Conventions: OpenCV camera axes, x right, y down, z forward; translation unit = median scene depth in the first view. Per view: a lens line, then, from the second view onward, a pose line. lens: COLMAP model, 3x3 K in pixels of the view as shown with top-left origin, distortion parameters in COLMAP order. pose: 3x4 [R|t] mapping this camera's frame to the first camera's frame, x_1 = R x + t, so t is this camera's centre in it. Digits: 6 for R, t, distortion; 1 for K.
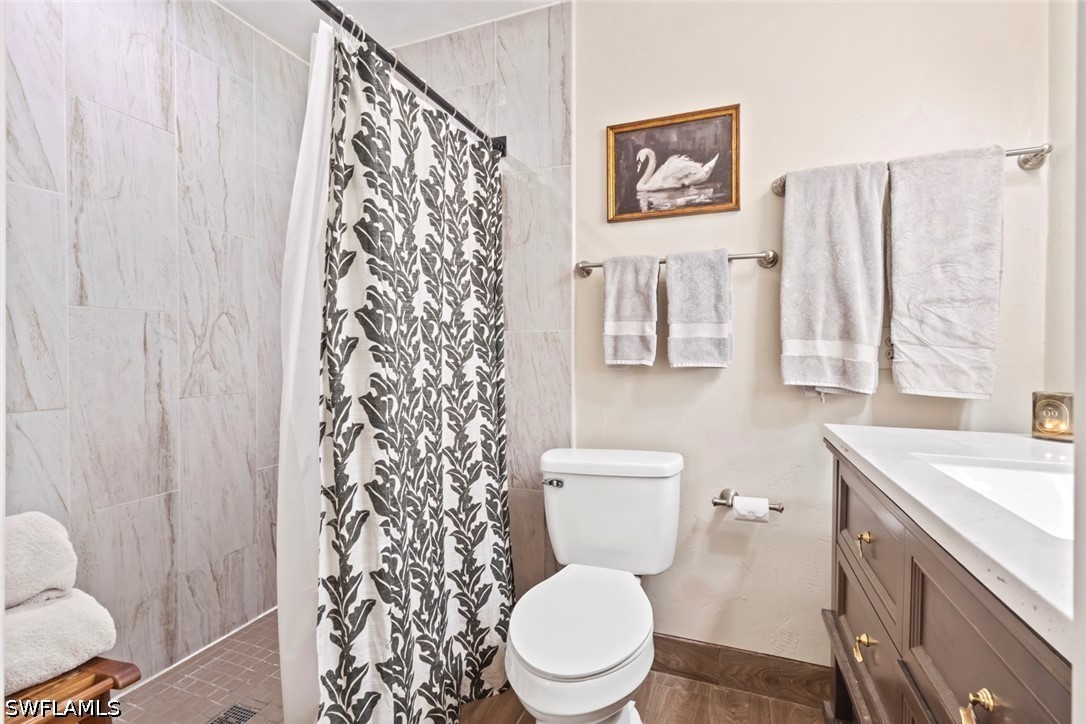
lens RADIAL K [[501.2, 0, 543.0], [0, 501.2, 362.0], [0, 0, 1]] dist [0.002553, 0.000299]
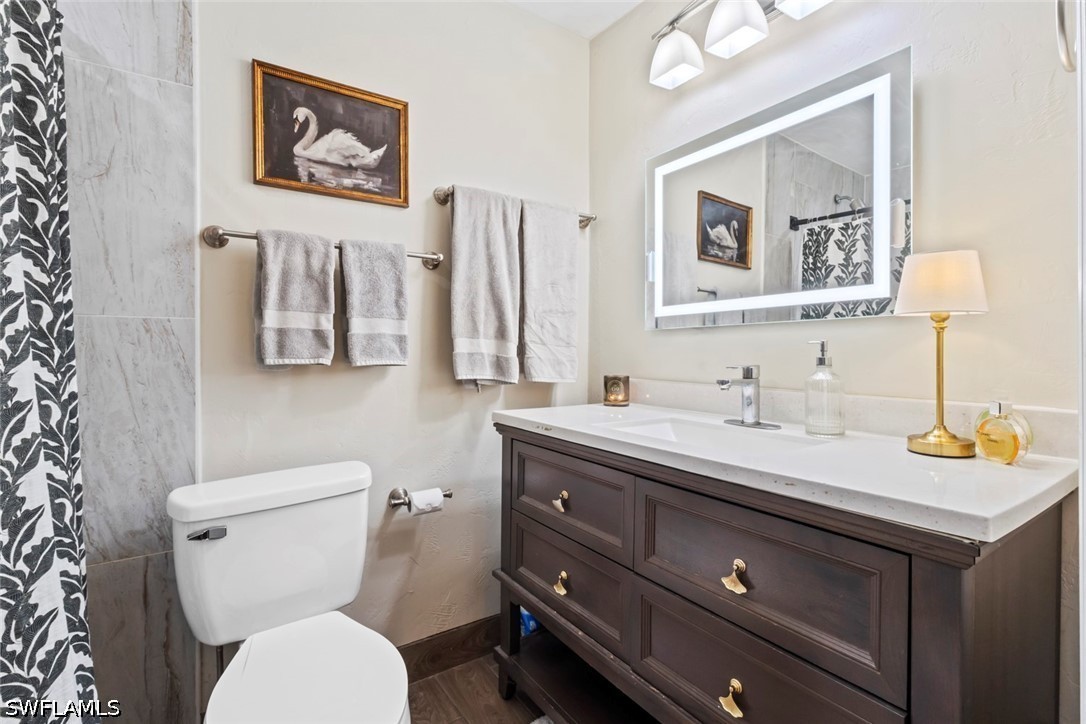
lens RADIAL K [[498.8, 0, 543.1], [0, 498.8, 355.5], [0, 0, 1]] dist [0.001890, 0.000886]
pose [[0.573947, -0.010491, 0.818825, -0.270739], [0.012367, 0.999915, 0.004142, -0.007567], [-0.818799, 0.007749, 0.574028, 0.201674]]
